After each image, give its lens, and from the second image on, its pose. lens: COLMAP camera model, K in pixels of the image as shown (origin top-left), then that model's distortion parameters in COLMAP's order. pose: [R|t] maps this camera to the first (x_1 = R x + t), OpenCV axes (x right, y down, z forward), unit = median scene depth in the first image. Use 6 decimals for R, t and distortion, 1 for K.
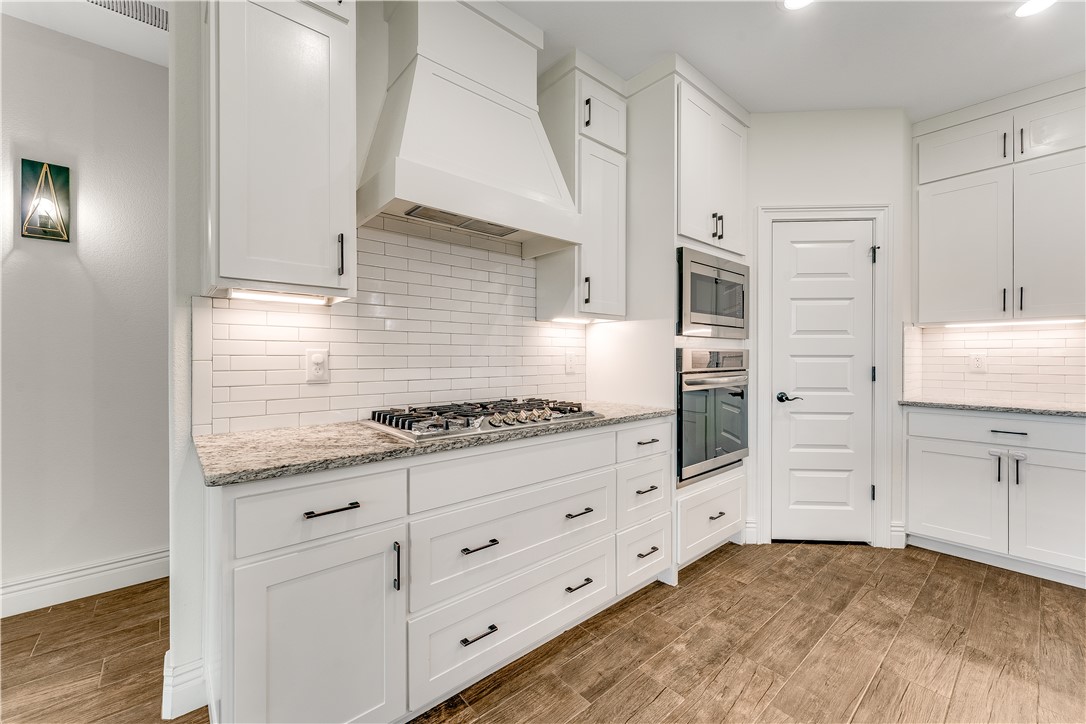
lens RADIAL K [[436.6, 0, 545.6], [0, 436.6, 356.8], [0, 0, 1]] dist [-0.000273, 0.001023]
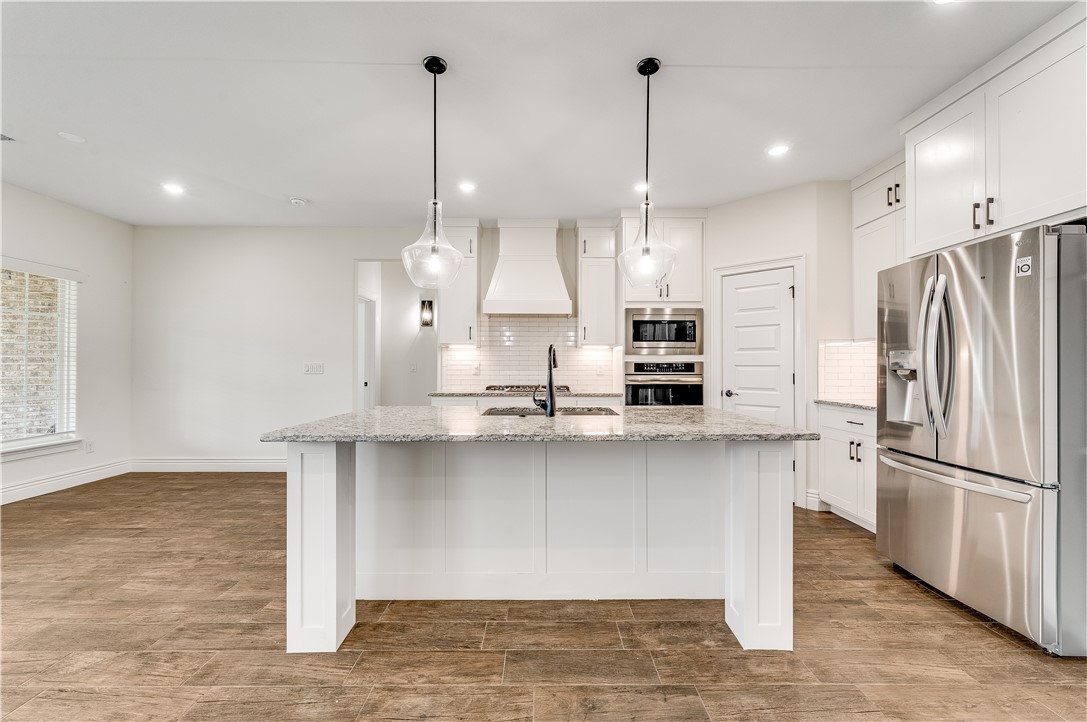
lens RADIAL K [[440.4, 0, 543.5], [0, 440.4, 360.4], [0, 0, 1]] dist [0.002602, 0.000427]
pose [[0.756830, -0.008094, -0.653562, 1.242096], [-0.002741, 0.999875, -0.015557, 0.006270], [0.653606, 0.013566, 0.756713, -0.651759]]
